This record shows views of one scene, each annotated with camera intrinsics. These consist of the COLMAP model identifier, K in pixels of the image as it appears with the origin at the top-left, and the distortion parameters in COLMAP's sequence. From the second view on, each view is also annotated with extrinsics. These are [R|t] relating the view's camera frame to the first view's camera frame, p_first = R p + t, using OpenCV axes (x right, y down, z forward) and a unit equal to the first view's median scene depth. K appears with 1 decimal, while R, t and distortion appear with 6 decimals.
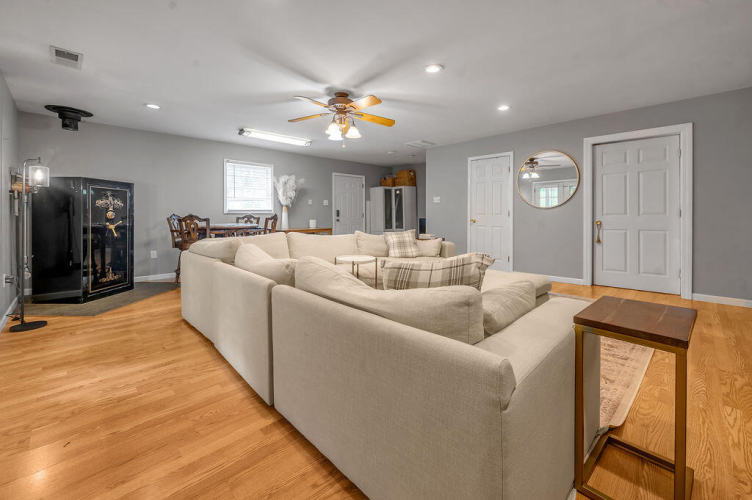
lens RADIAL K [[311.6, 0, 377.1], [0, 311.6, 213.0], [0, 0, 1]] dist [-0.000447, 0.000122]
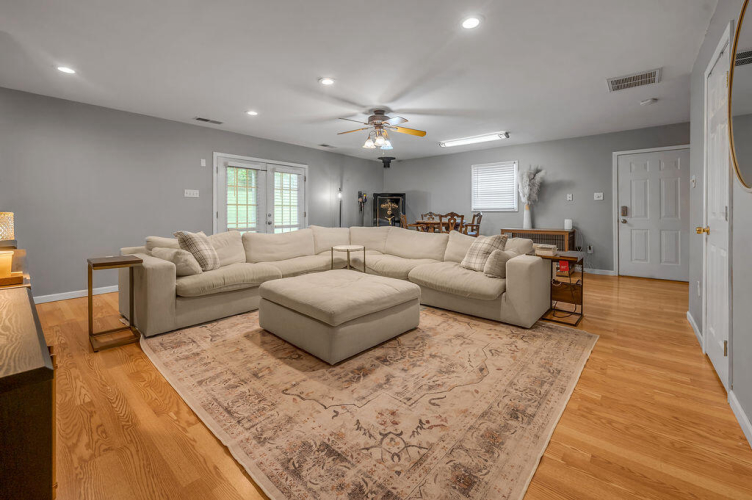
lens RADIAL K [[311.6, 0, 377.1], [0, 311.6, 213.0], [0, 0, 1]] dist [-0.000447, 0.000122]
pose [[0.095058, 0.005053, -0.995459, 0.919878], [0.003396, 0.999980, 0.005401, -0.000935], [0.995466, -0.003894, 0.095038, 0.762470]]
